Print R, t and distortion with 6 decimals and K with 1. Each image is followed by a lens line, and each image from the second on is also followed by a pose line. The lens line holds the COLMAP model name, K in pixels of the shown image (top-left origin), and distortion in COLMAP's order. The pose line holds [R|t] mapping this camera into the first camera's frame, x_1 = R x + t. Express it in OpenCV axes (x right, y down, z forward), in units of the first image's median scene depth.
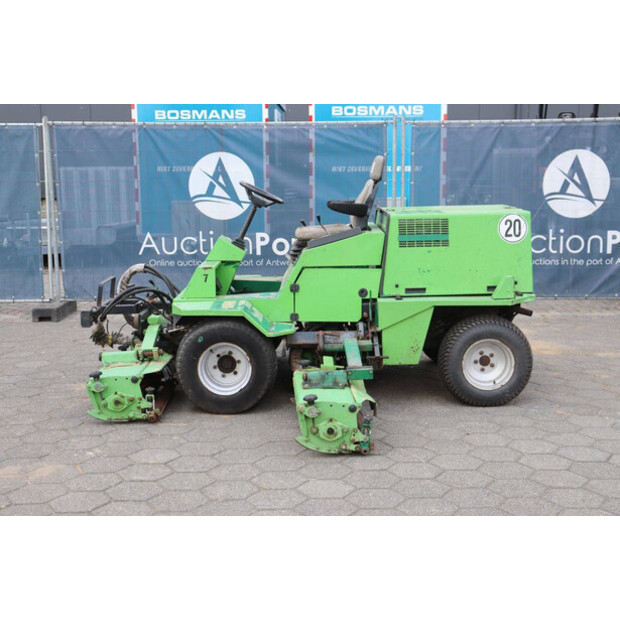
lens RADIAL K [[925.0, 0, 310.0], [0, 925.0, 310.0], [0, 0, 1]] dist [0.108275, 0.071844]
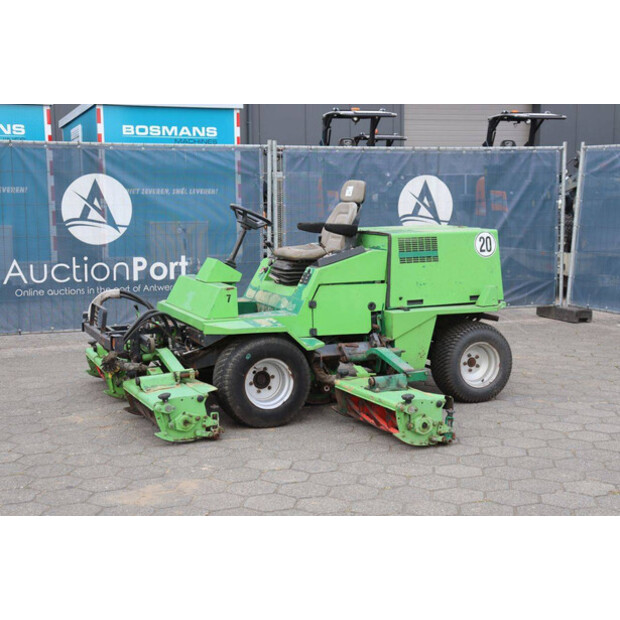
lens RADIAL K [[1033.5, 0, 310.0], [0, 1033.5, 310.0], [0, 0, 1]] dist [0.168225, 0.069038]
pose [[0.925265, -0.042170, 0.376969, -0.472037], [0.056010, 0.998096, -0.025822, 0.013357], [-0.375162, 0.045006, 0.925866, -0.094203]]
